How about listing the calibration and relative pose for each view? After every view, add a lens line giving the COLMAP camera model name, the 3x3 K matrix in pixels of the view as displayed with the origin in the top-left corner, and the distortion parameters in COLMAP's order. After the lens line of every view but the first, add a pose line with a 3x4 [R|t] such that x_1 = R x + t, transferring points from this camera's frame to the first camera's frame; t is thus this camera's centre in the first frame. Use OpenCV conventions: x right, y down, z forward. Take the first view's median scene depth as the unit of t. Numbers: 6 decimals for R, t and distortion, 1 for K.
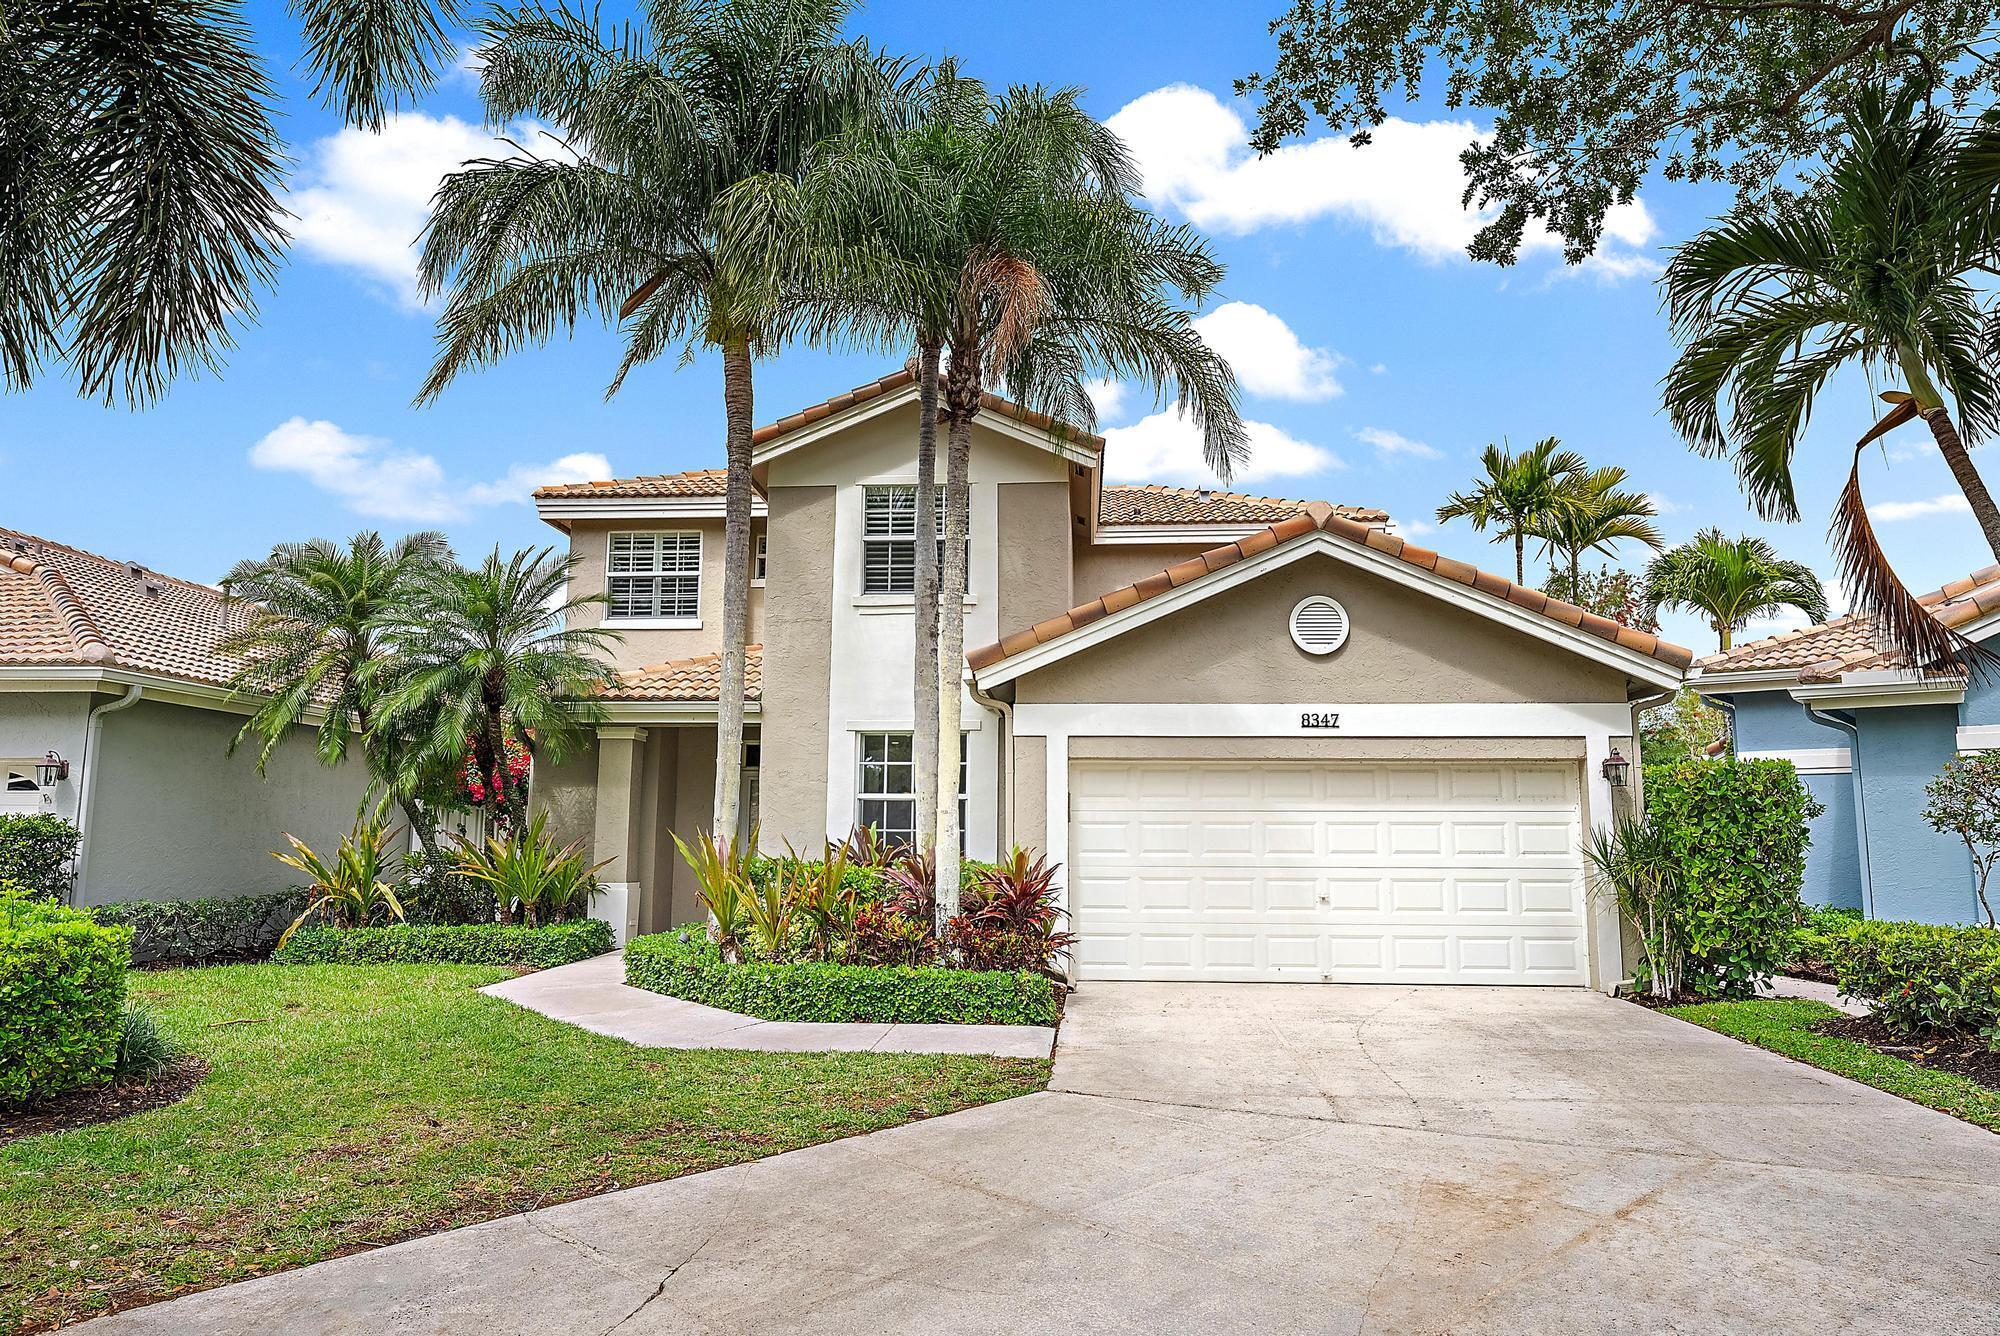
lens RADIAL K [[1313.4, 0, 999.0], [0, 1313.4, 668.6], [0, 0, 1]] dist [0.012726, 0.001660]
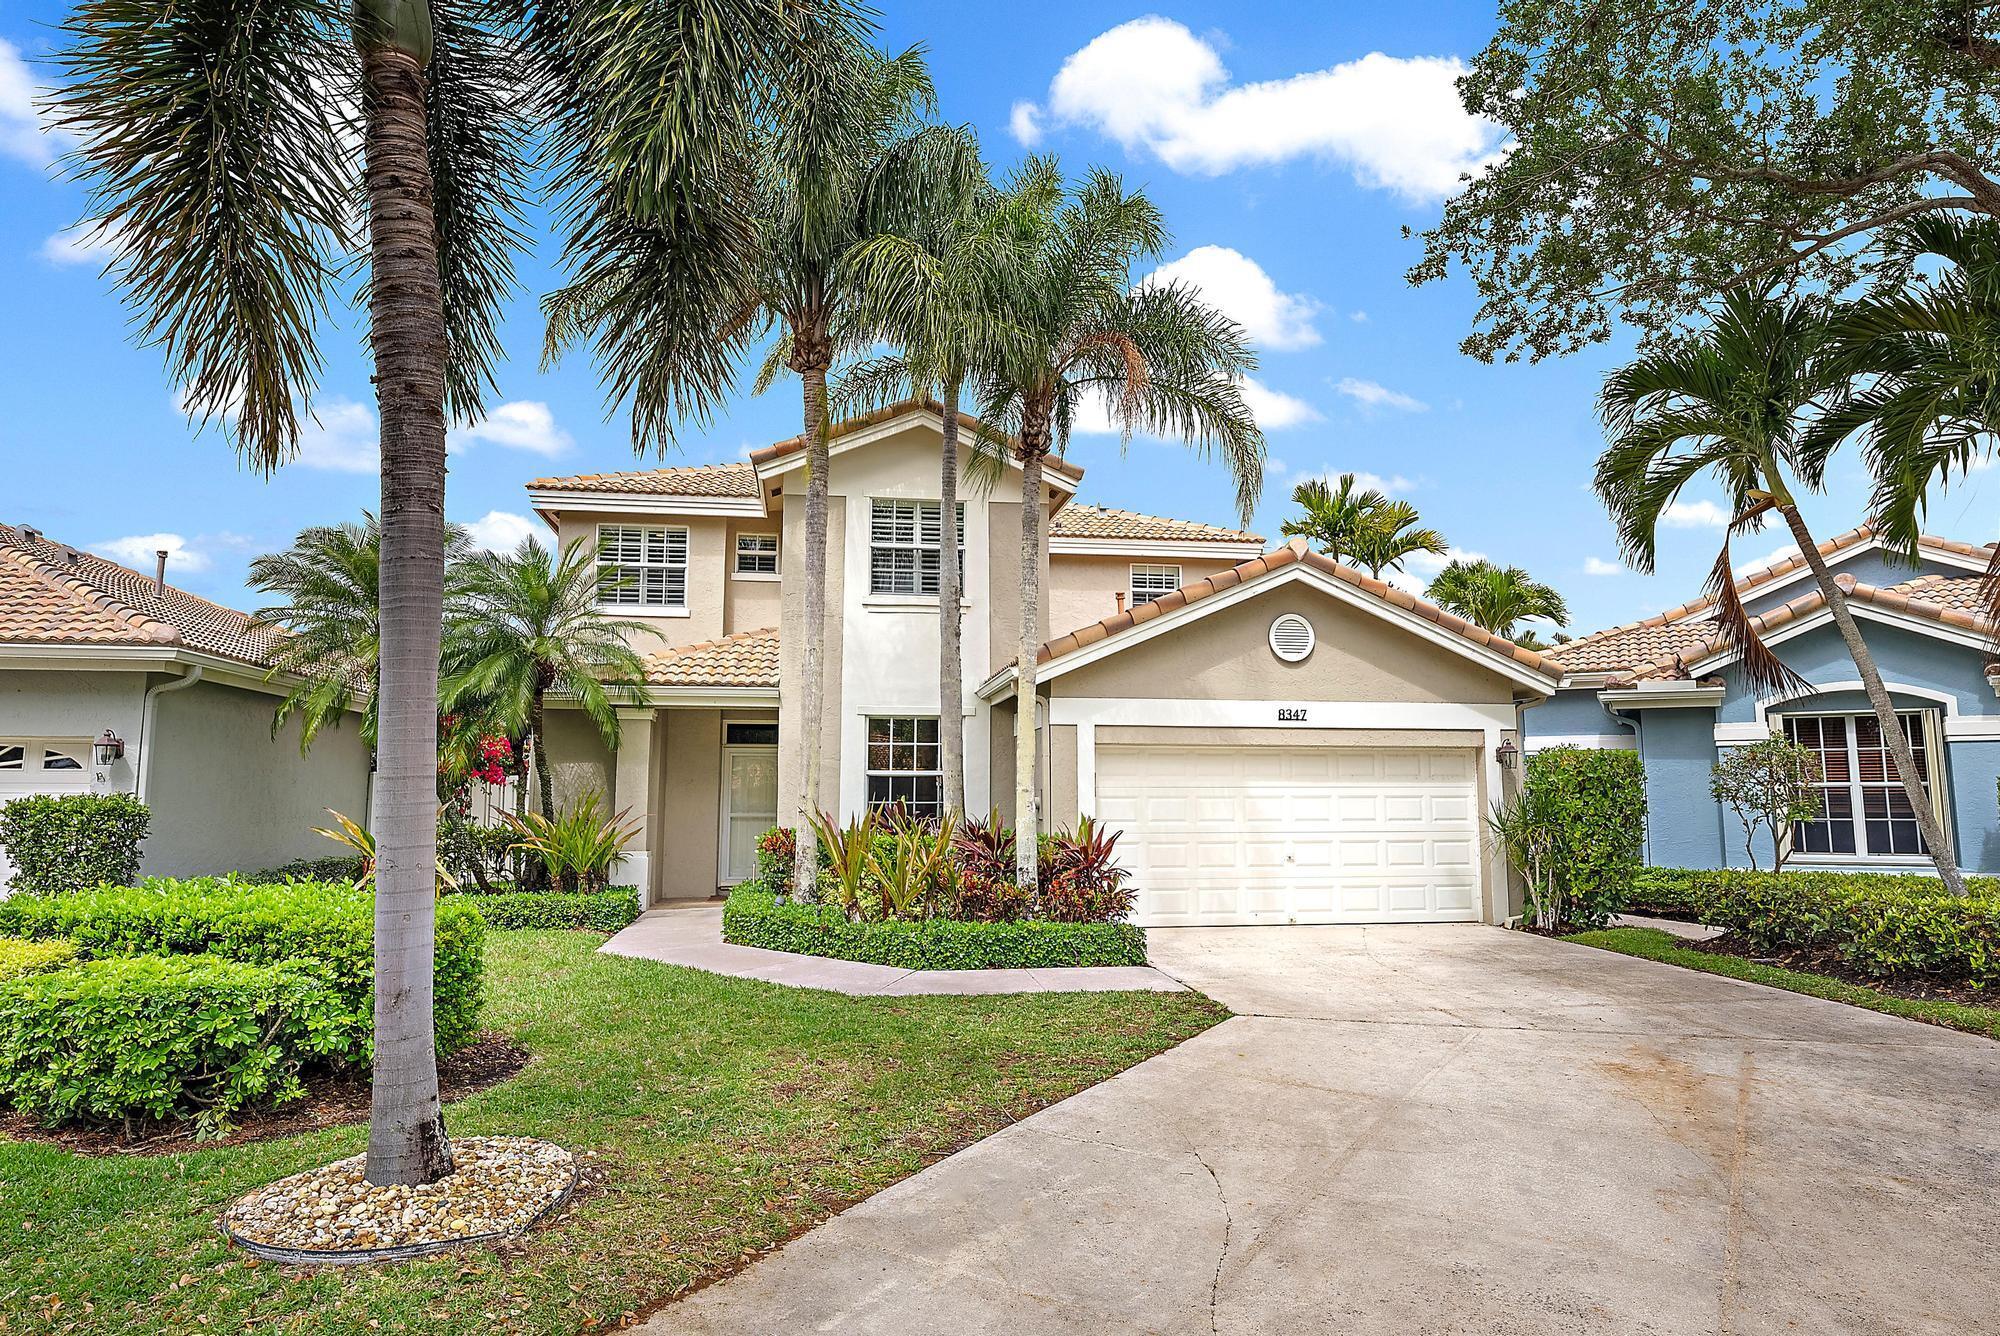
lens RADIAL K [[1214.5, 0, 1006.3], [0, 1214.5, 658.5], [0, 0, 1]] dist [0.016743, 0.000672]
pose [[0.973906, 0.021423, 0.225938, -0.276431], [-0.024791, 0.999620, 0.012079, -0.020456], [-0.225594, -0.017365, 0.974067, -0.056945]]
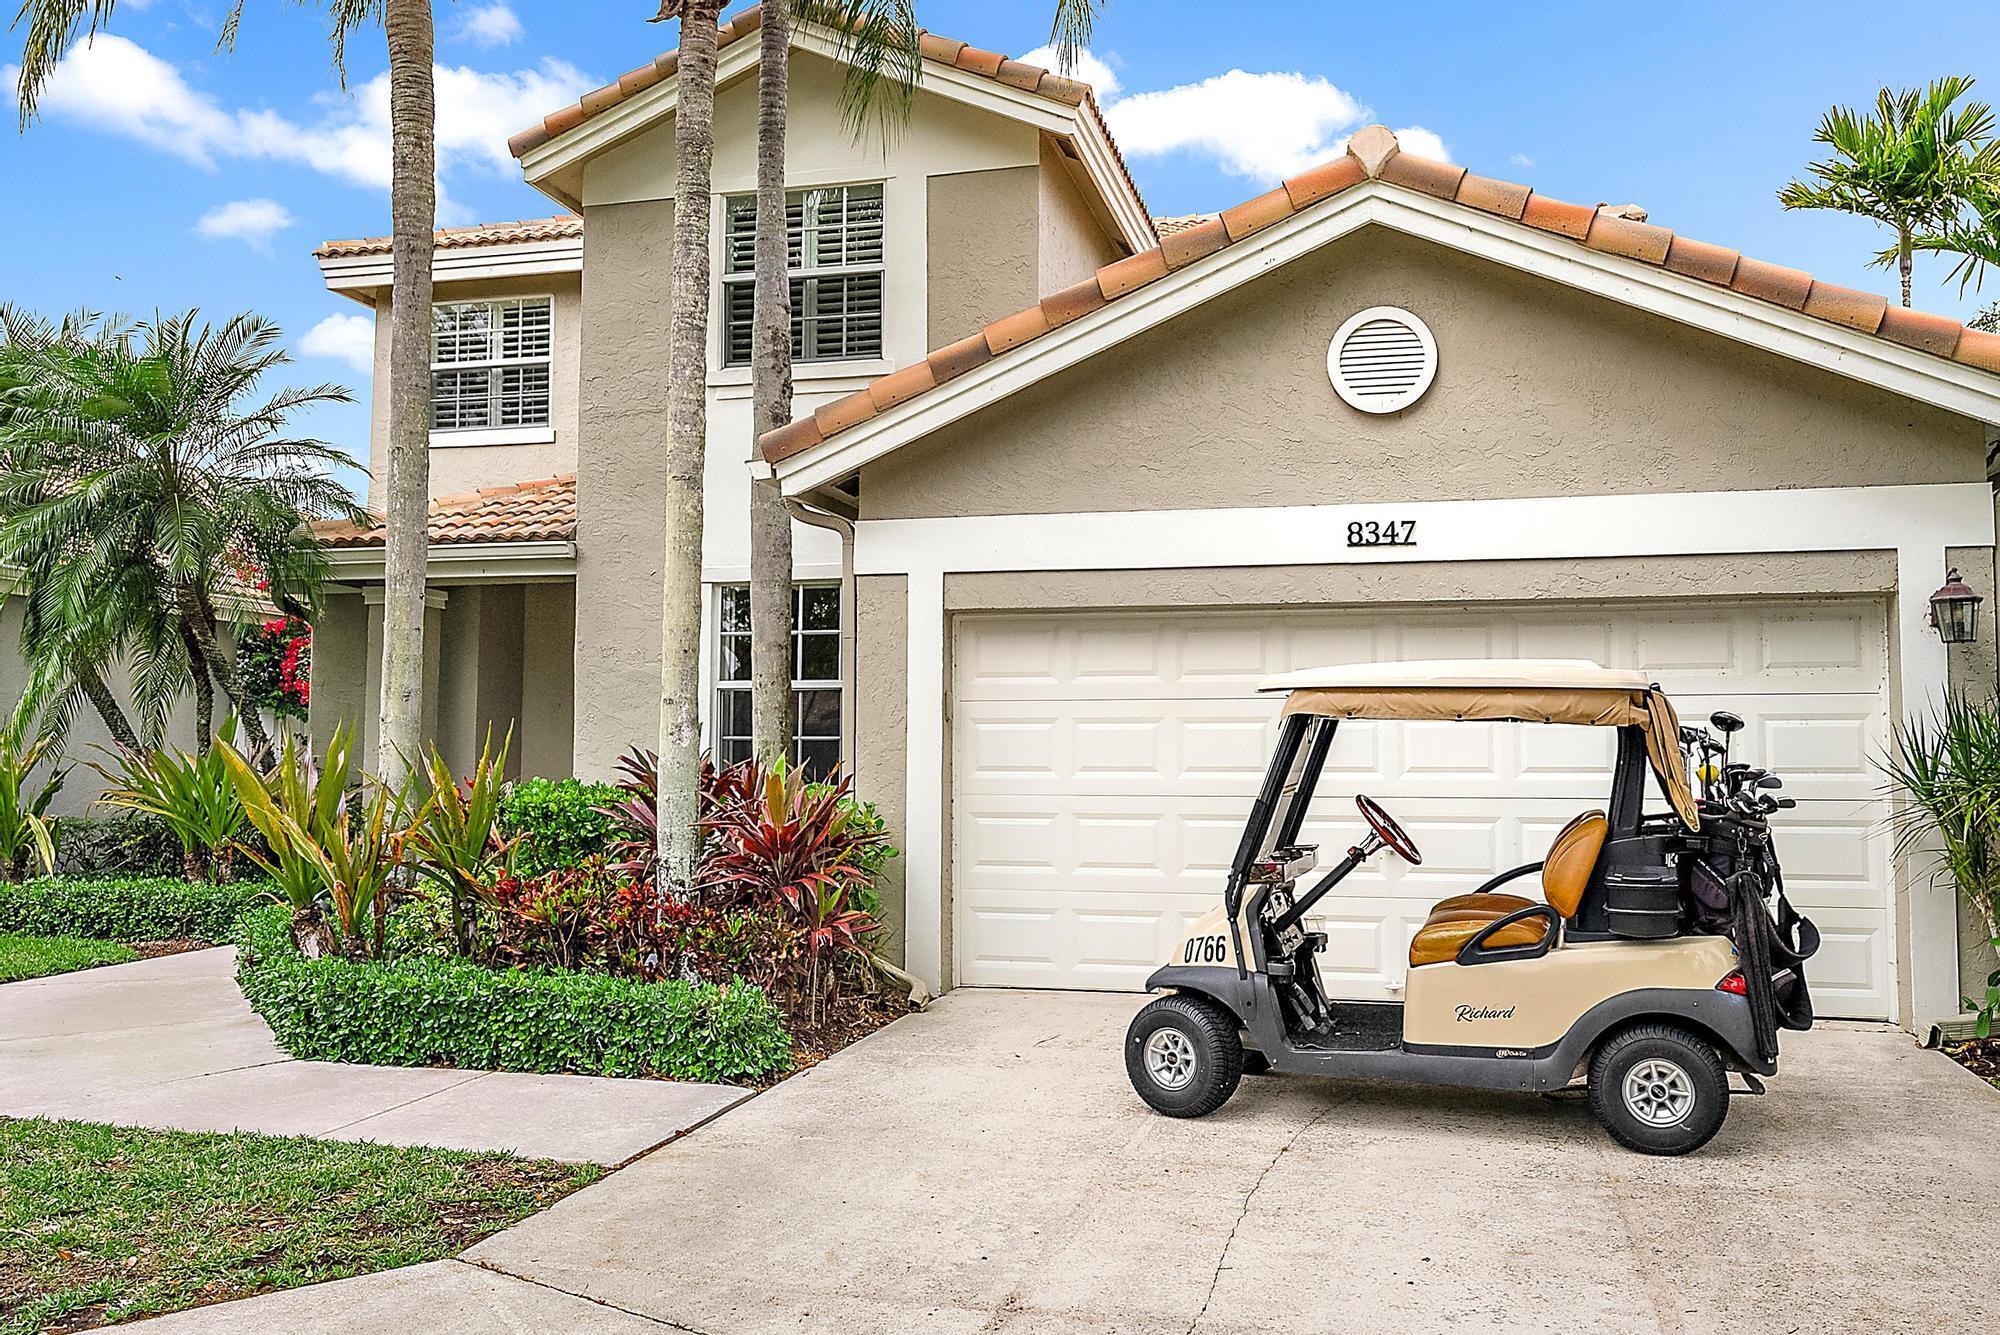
lens RADIAL K [[1679.0, 0, 990.2], [0, 1679.0, 666.1], [0, 0, 1]] dist [0.011547, 0.015274]
pose [[0.982465, -0.013051, -0.185991, 0.210842], [0.026872, 0.997044, 0.071981, 0.039384], [0.184502, -0.075717, 0.979911, 0.270244]]
